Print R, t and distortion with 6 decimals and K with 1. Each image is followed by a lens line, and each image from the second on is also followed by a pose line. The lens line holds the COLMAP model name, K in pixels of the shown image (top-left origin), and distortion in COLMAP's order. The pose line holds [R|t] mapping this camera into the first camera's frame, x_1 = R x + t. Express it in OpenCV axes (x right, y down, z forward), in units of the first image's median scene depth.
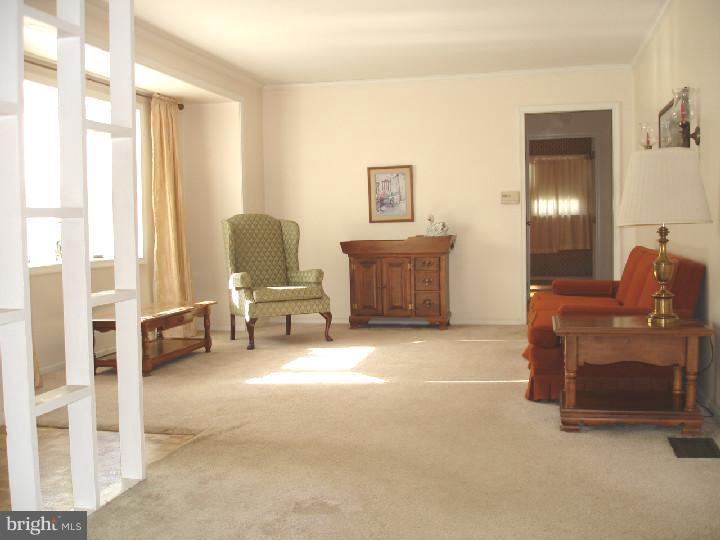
lens RADIAL K [[829.2, 0, 360.0], [0, 829.2, 270.0], [0, 0, 1]] dist [0.004922, -0.187715]
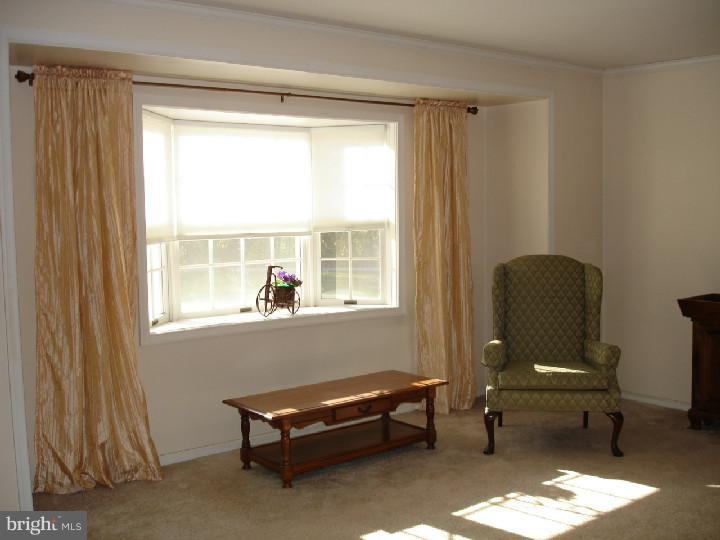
lens RADIAL K [[829.2, 0, 360.0], [0, 829.2, 270.0], [0, 0, 1]] dist [0.004922, -0.187715]
pose [[0.791868, 0.054485, -0.608257, 0.192896], [-0.037715, 0.998474, 0.040339, -0.081275], [0.609527, -0.009003, 0.792714, 0.344232]]
